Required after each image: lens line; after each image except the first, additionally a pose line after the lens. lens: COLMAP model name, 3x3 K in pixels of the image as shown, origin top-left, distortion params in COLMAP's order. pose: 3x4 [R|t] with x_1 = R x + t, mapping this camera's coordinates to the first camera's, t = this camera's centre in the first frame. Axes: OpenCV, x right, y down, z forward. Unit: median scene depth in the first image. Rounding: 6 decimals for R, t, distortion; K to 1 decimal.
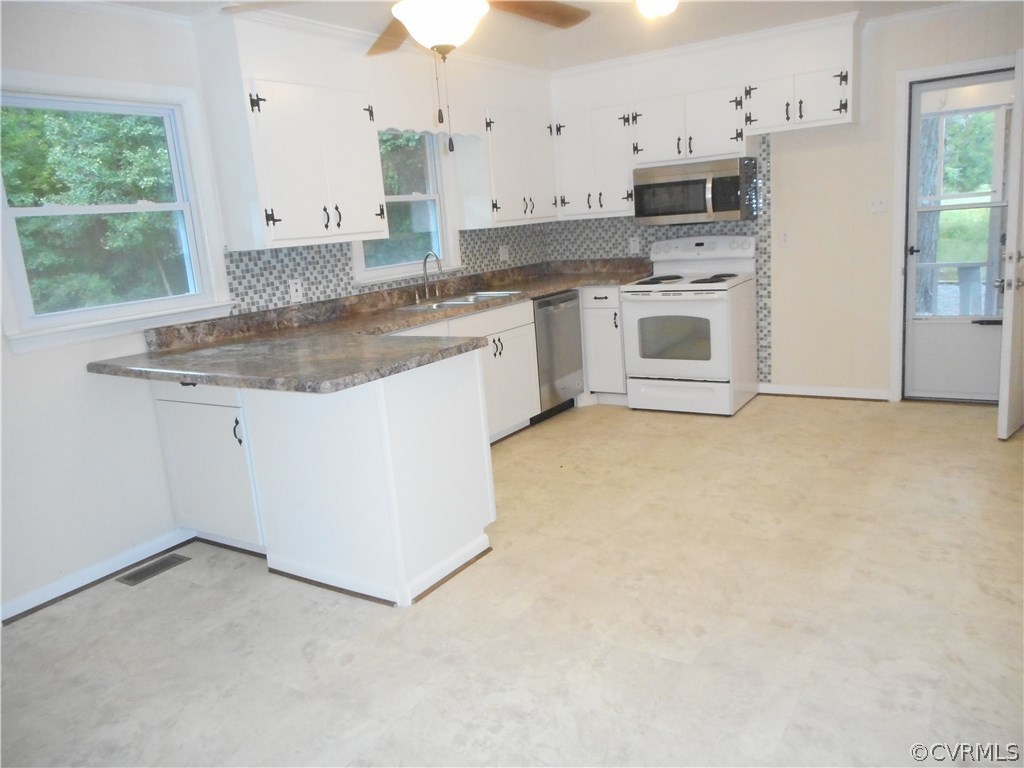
lens RADIAL K [[767.9, 0, 517.3], [0, 767.9, 381.2], [0, 0, 1]] dist [0.011294, -0.013012]
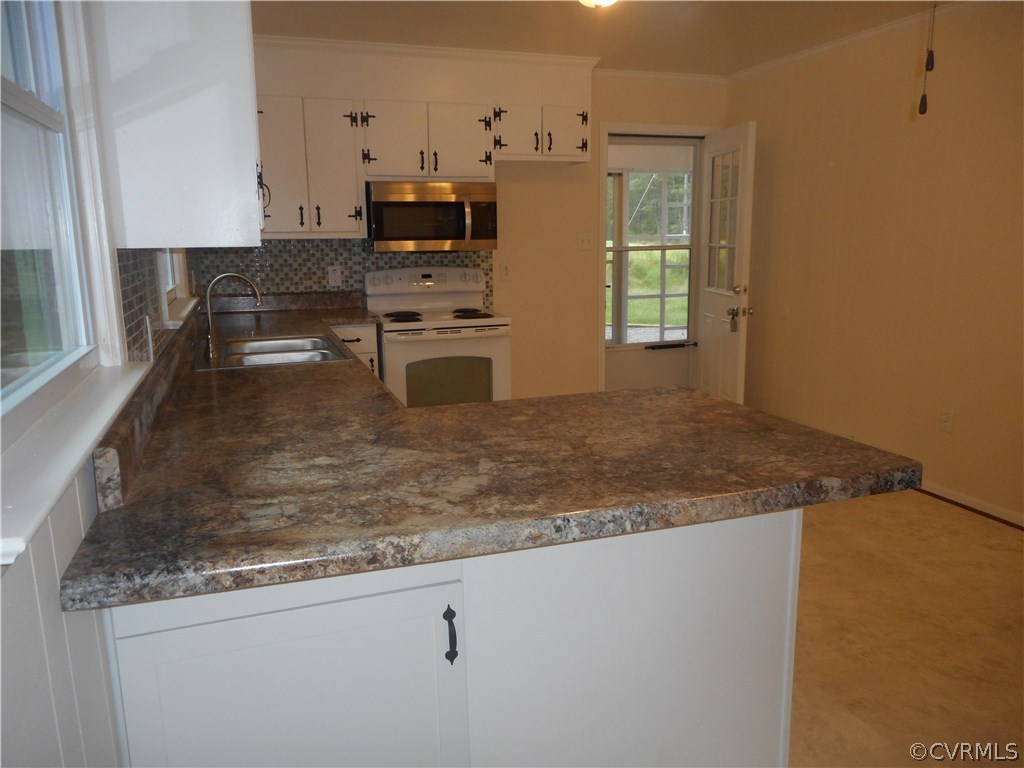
lens RADIAL K [[767.9, 0, 512.8], [0, 767.9, 387.9], [0, 0, 1]] dist [0.011294, -0.013012]
pose [[0.624383, -0.085469, 0.776428, -0.466979], [0.126966, 0.991882, 0.007083, -0.053394], [-0.770730, 0.094158, 0.630166, 0.455144]]
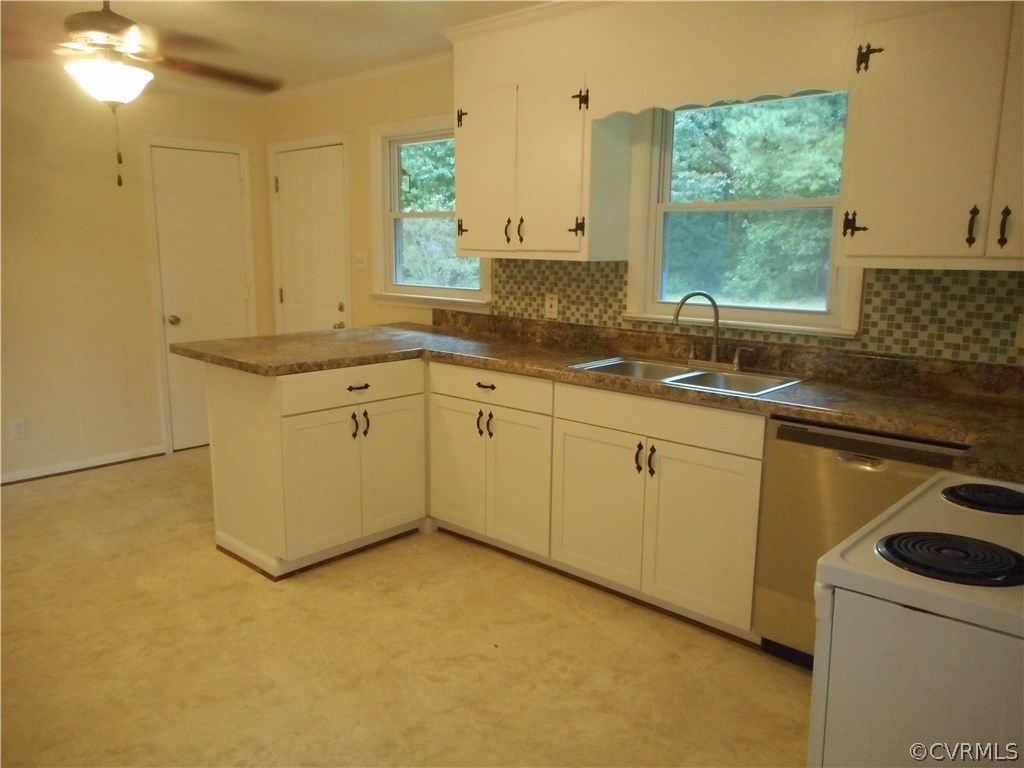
lens RADIAL K [[767.9, 0, 512.7], [0, 767.9, 381.4], [0, 0, 1]] dist [0.011294, -0.013012]
pose [[-0.170379, 0.243884, -0.954721, 0.553873], [-0.205152, 0.938876, 0.276448, -0.245924], [0.963786, 0.242964, -0.109931, 0.948948]]
